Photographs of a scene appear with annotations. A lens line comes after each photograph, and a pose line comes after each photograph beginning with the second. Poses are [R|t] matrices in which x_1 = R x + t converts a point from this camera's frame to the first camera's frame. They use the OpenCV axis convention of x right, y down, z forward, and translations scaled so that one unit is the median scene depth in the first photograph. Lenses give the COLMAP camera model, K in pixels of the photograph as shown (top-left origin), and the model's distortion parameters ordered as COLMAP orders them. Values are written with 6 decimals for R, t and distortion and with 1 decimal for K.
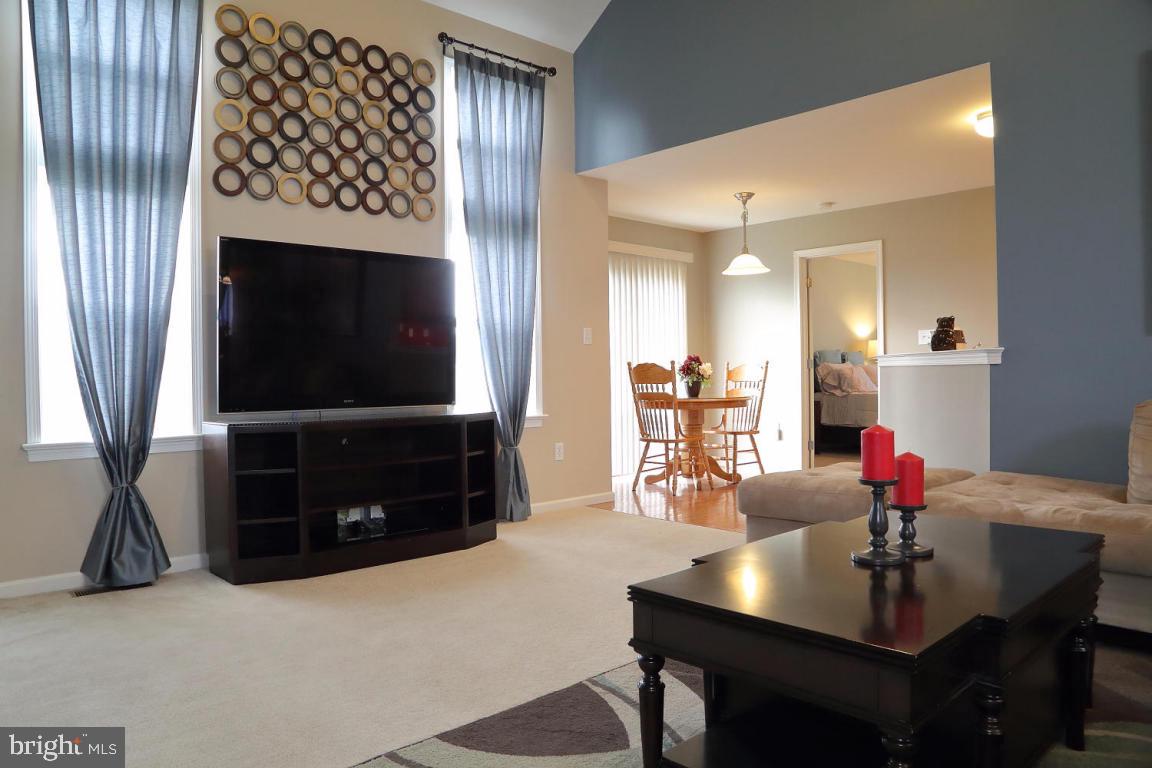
lens RADIAL K [[787.0, 0, 576.0], [0, 787.0, 384.0], [0, 0, 1]] dist [-0.131248, 0.070725]
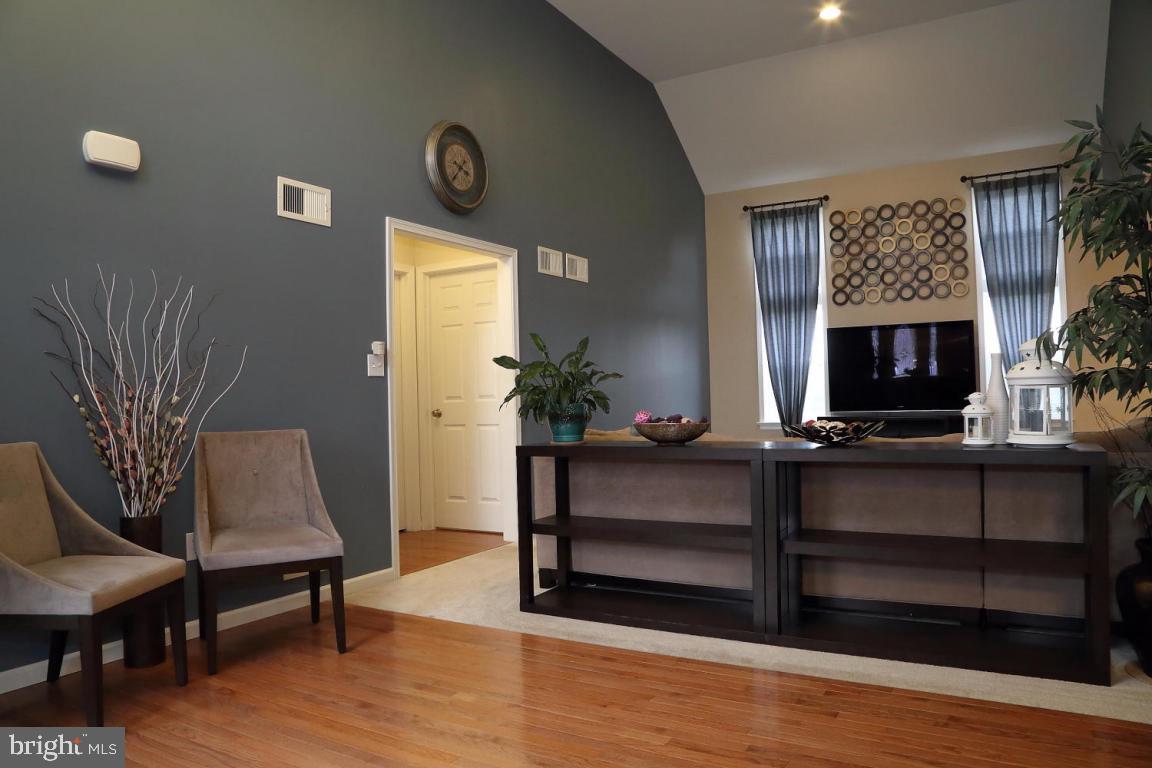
lens RADIAL K [[787.0, 0, 576.0], [0, 787.0, 384.0], [0, 0, 1]] dist [-0.131248, 0.070725]
pose [[0.288384, -0.007966, -0.957482, 1.072712], [0.010698, 0.999930, -0.005097, -0.027635], [0.957455, -0.008773, 0.288449, -0.224522]]
